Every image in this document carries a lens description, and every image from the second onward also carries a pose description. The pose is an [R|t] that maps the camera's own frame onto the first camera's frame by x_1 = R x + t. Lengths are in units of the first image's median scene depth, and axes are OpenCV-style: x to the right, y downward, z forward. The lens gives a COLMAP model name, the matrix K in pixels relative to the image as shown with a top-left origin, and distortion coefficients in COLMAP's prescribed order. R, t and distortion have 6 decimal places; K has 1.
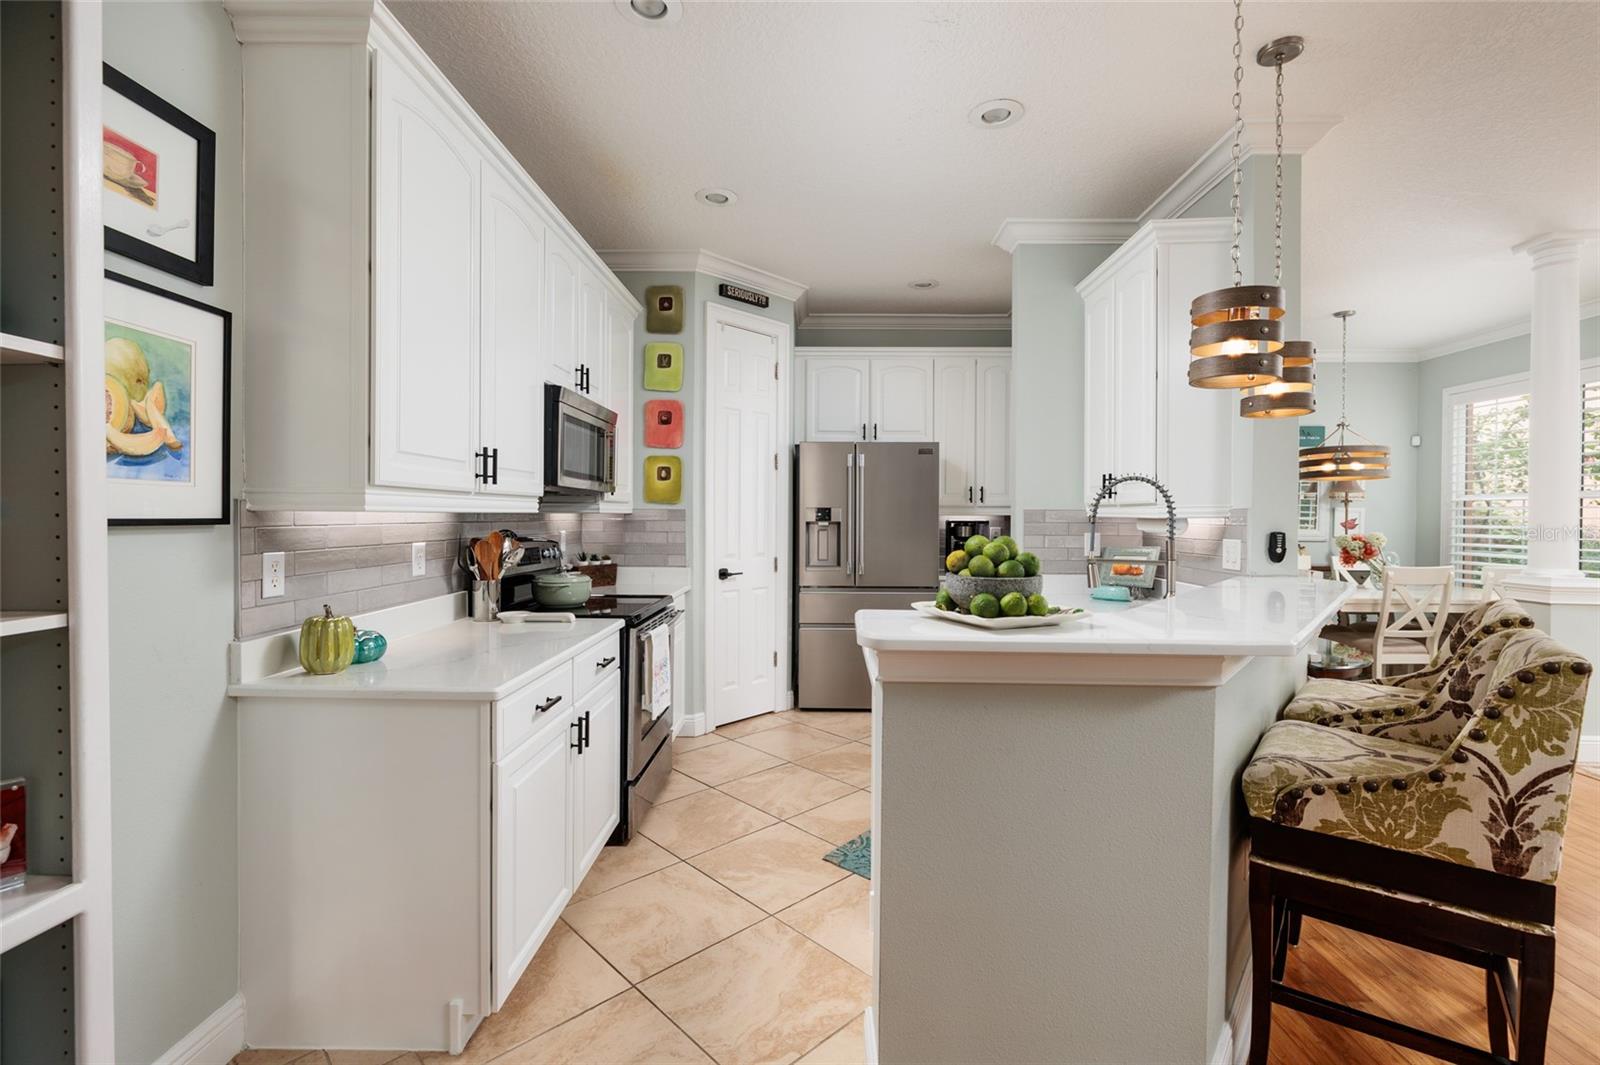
lens RADIAL K [[677.0, 0, 800.0], [0, 677.0, 532.5], [0, 0, 1]] dist [-0.017014, -0.000009]
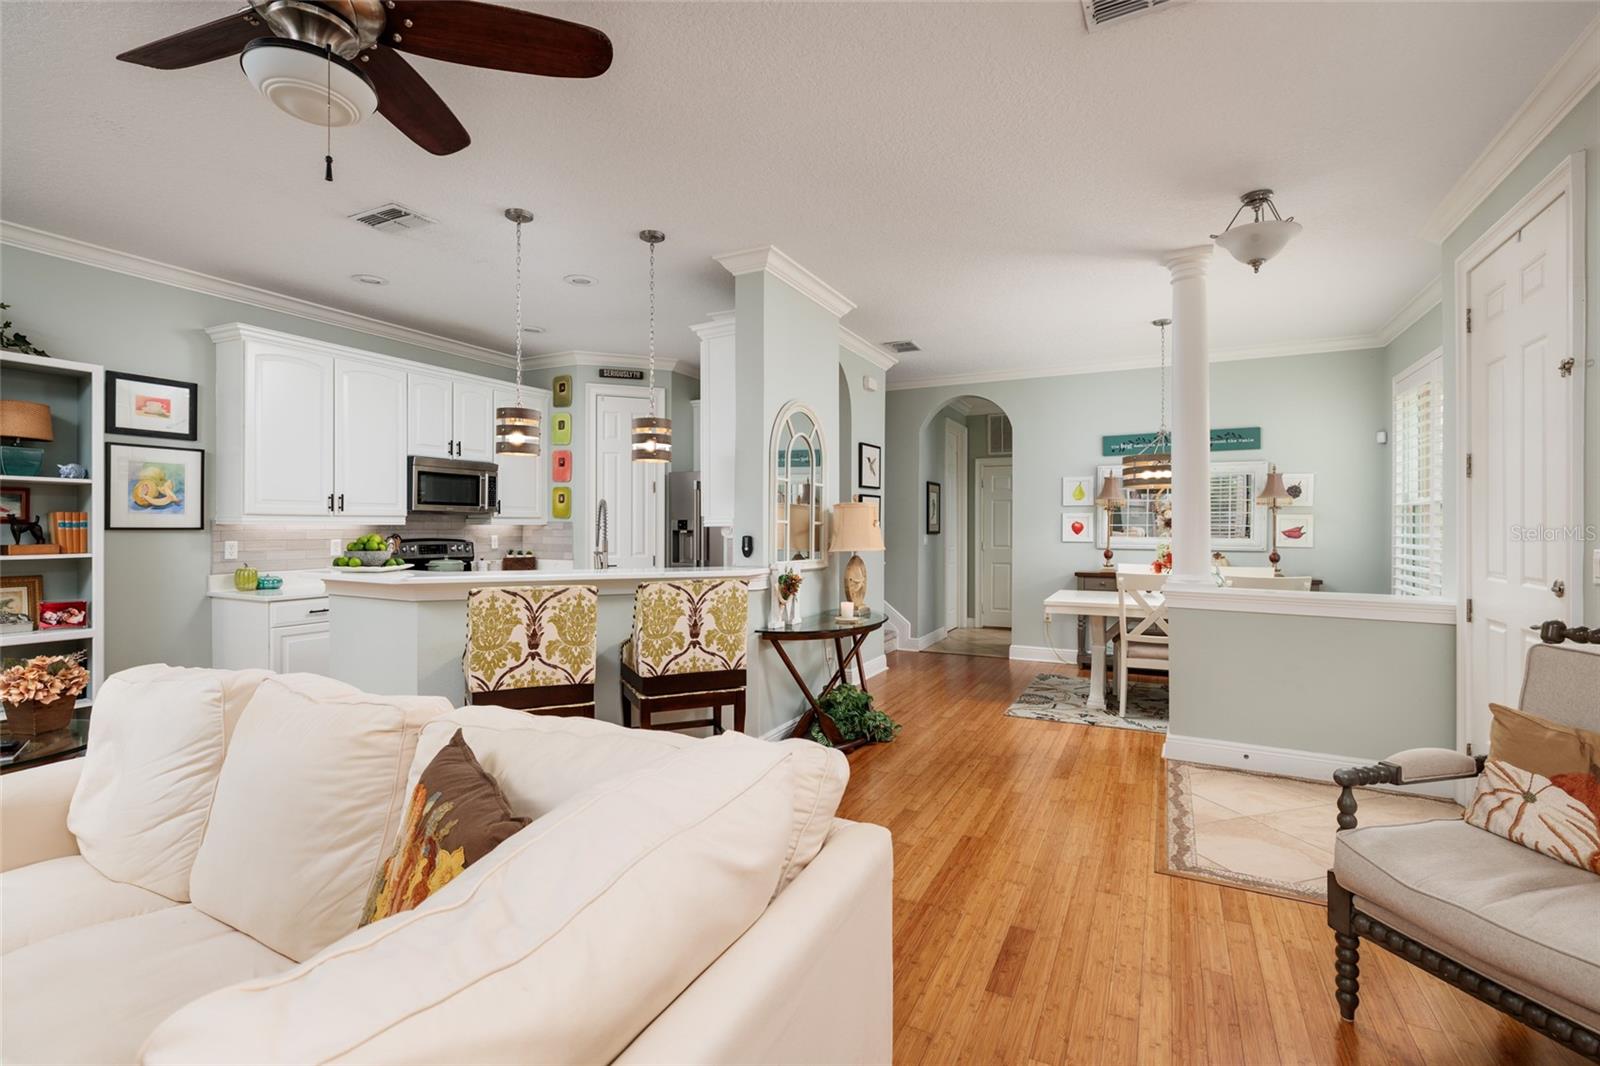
lens RADIAL K [[677.0, 0, 800.0], [0, 677.0, 533.0], [0, 0, 1]] dist [-0.017014, -0.000009]
pose [[0.912906, 0.000022, -0.408169, 1.380009], [-0.006391, 0.999878, -0.014240, 0.013517], [0.408119, 0.015609, 0.912795, -0.258650]]
